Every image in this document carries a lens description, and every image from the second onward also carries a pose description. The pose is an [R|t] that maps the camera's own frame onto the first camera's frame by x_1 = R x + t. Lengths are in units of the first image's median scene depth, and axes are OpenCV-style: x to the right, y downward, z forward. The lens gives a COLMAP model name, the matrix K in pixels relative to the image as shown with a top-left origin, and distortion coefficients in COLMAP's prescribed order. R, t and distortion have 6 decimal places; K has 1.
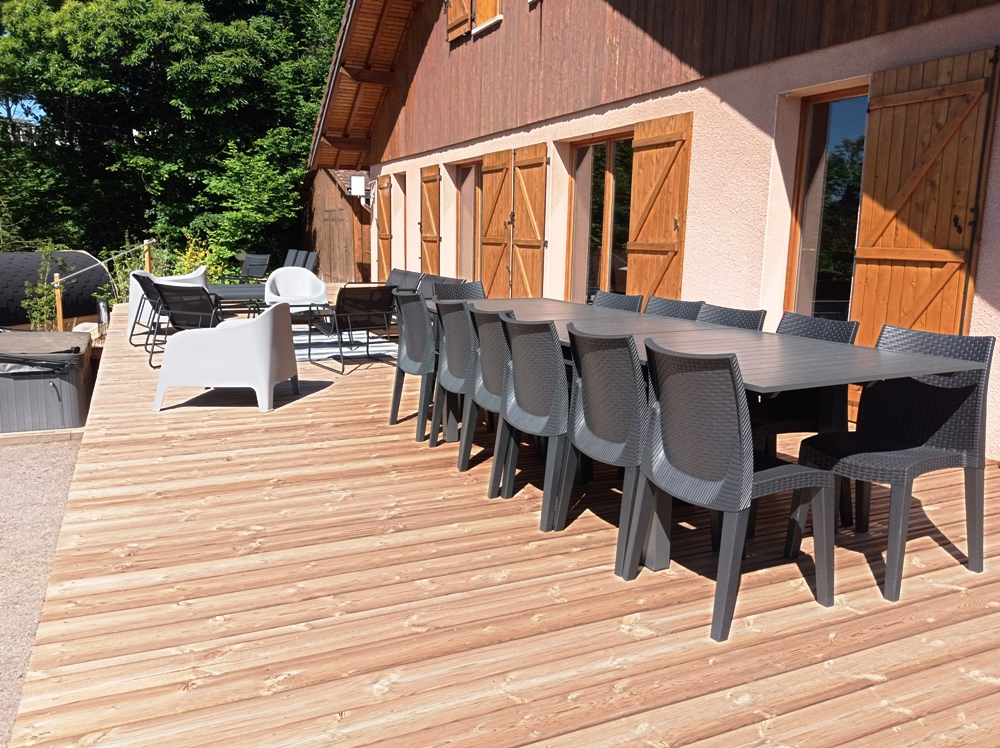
lens RADIAL K [[813.3, 0, 500.0], [0, 813.3, 374.0], [0, 0, 1]] dist [0.011122, -0.047497]
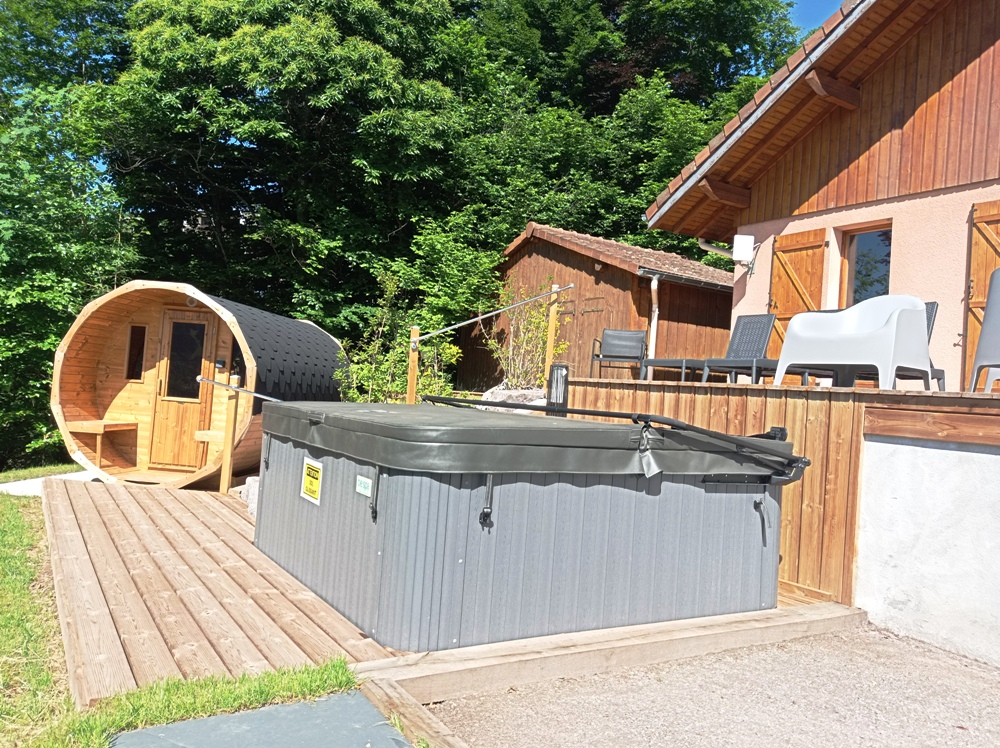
lens RADIAL K [[759.6, 0, 517.6], [0, 759.6, 374.7], [0, 0, 1]] dist [0.151448, -0.263502]
pose [[0.988341, 0.043639, 0.145868, -0.363396], [-0.016735, 0.983376, -0.180806, 0.010449], [-0.151333, 0.176257, 0.972642, 0.280648]]
